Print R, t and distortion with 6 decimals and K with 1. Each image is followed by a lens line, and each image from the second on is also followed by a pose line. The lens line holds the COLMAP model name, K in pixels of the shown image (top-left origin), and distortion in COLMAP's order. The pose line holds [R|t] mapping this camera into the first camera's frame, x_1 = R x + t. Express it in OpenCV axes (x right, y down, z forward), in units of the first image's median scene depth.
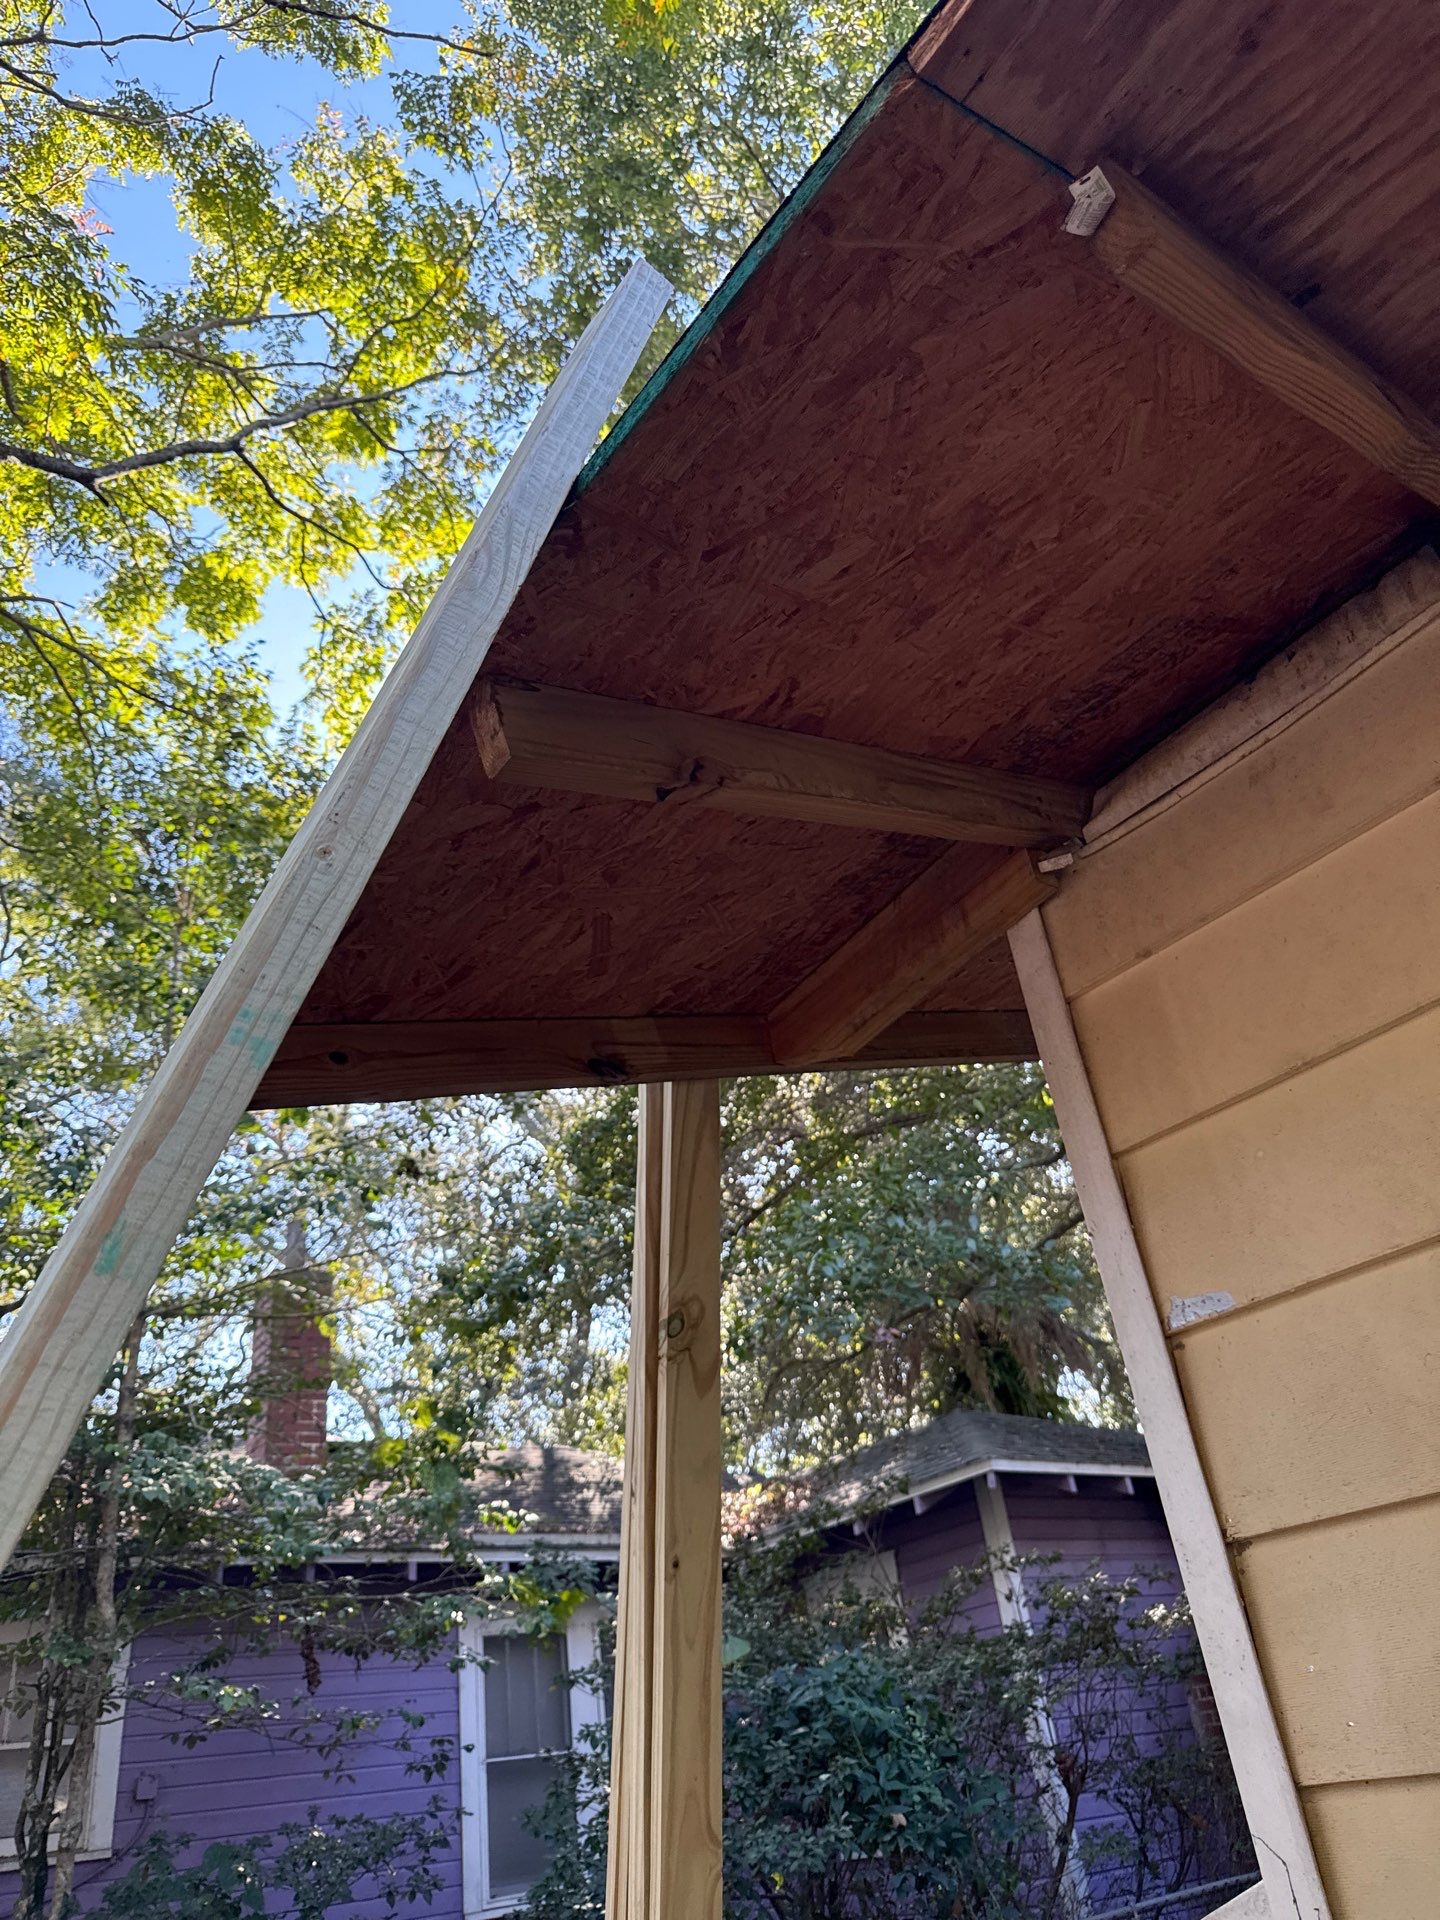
lens RADIAL K [[1346.4, 0, 716.8], [0, 1346.4, 899.8], [0, 0, 1]] dist [-0.003680, -0.000166]
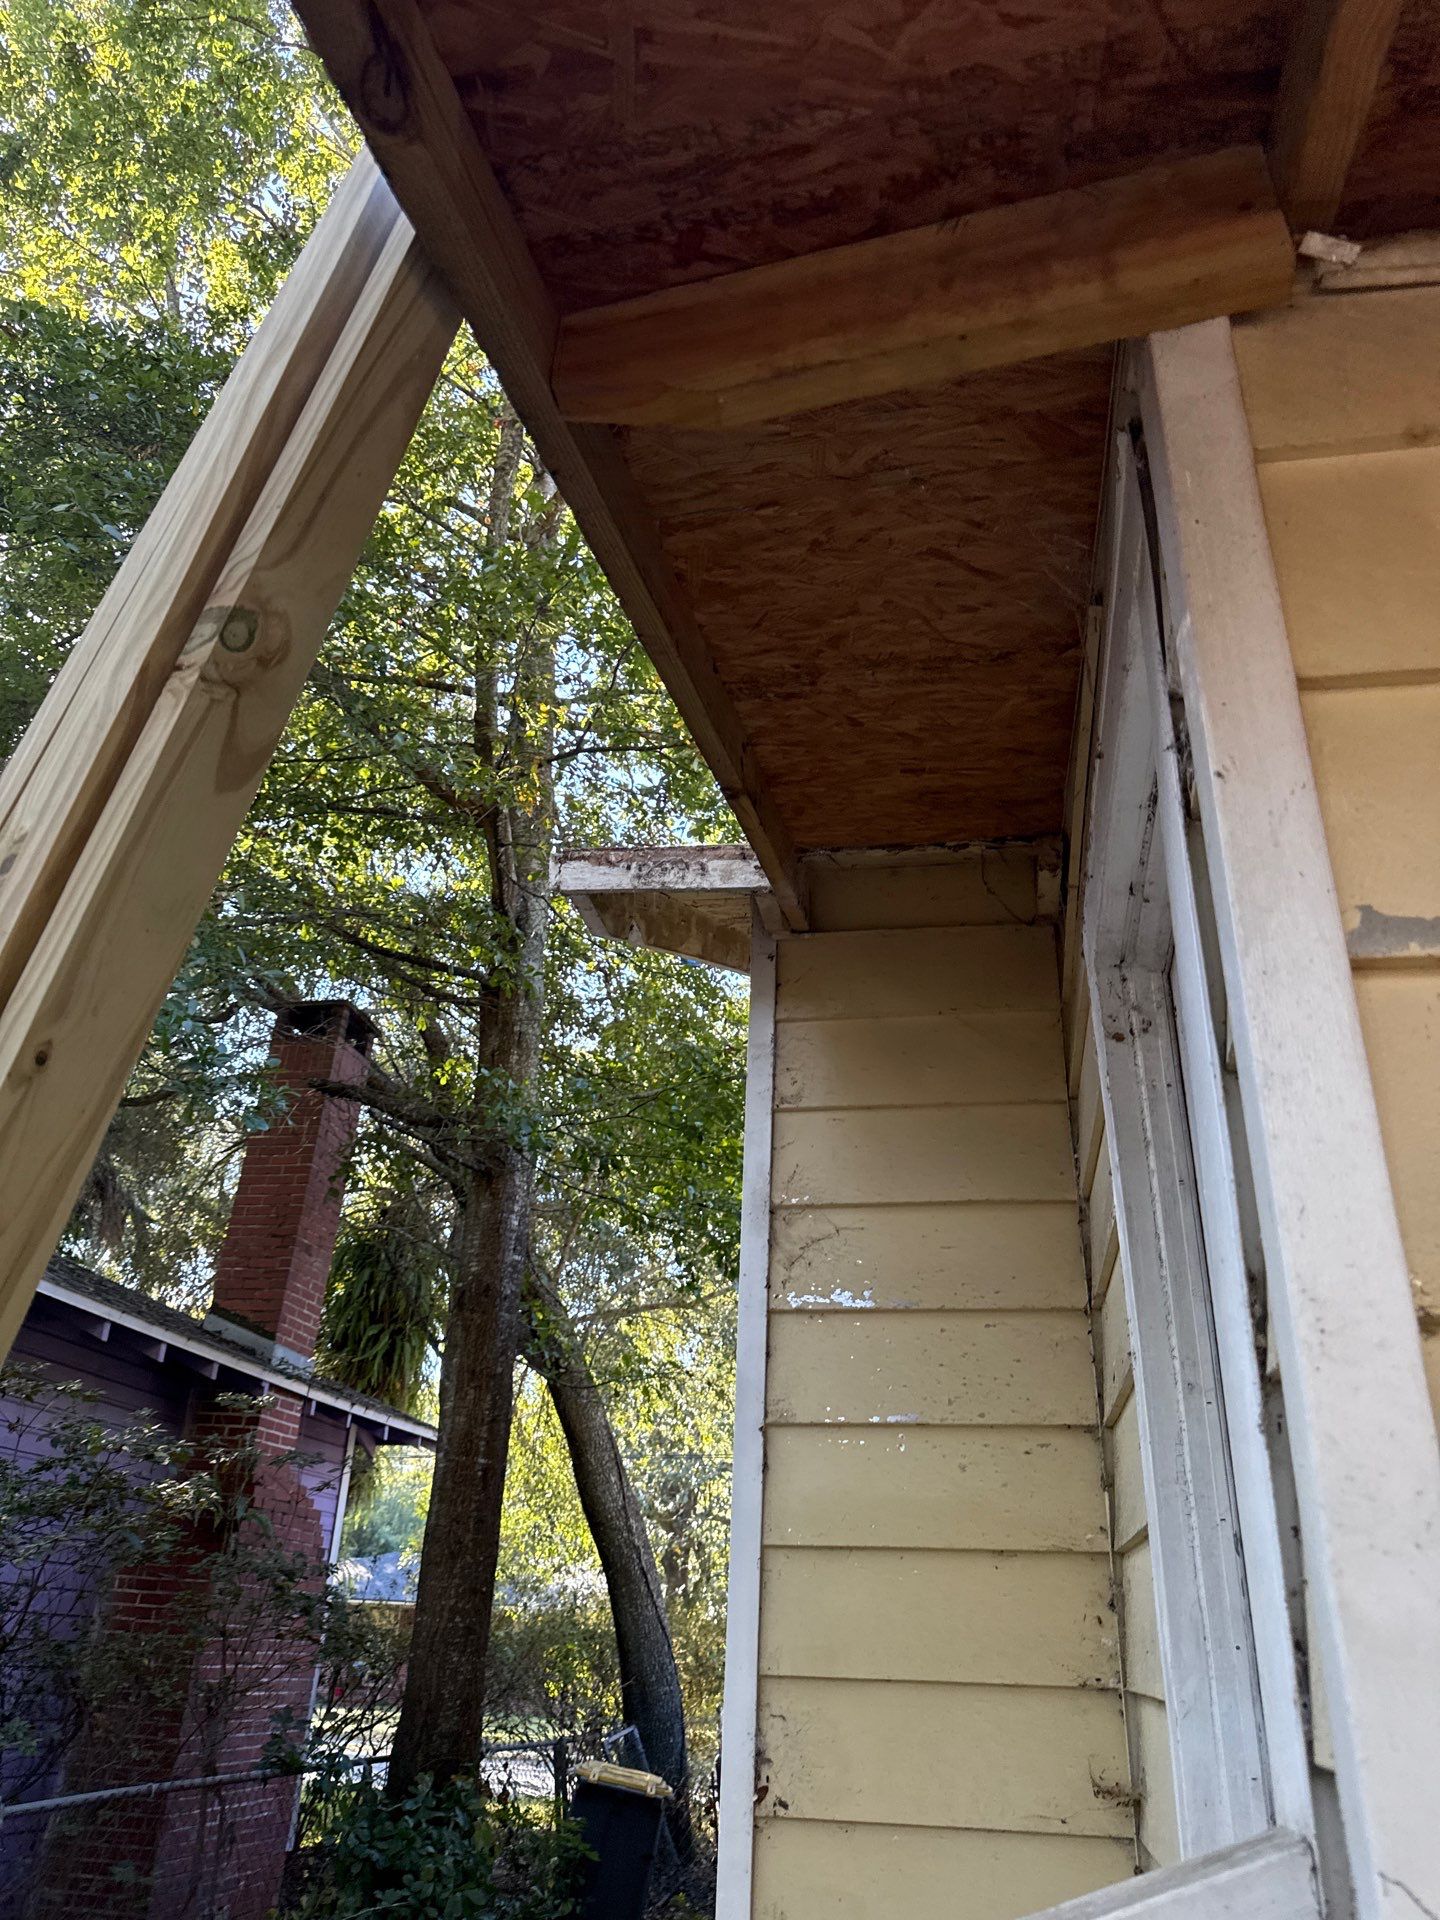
lens RADIAL K [[1346.4, 0, 716.8], [0, 1346.4, 899.8], [0, 0, 1]] dist [-0.003680, -0.000166]
pose [[0.727378, 0.453232, 0.515269, -0.040616], [-0.479015, 0.873004, -0.091696, 0.135841], [-0.491392, -0.180124, 0.852109, 0.191248]]
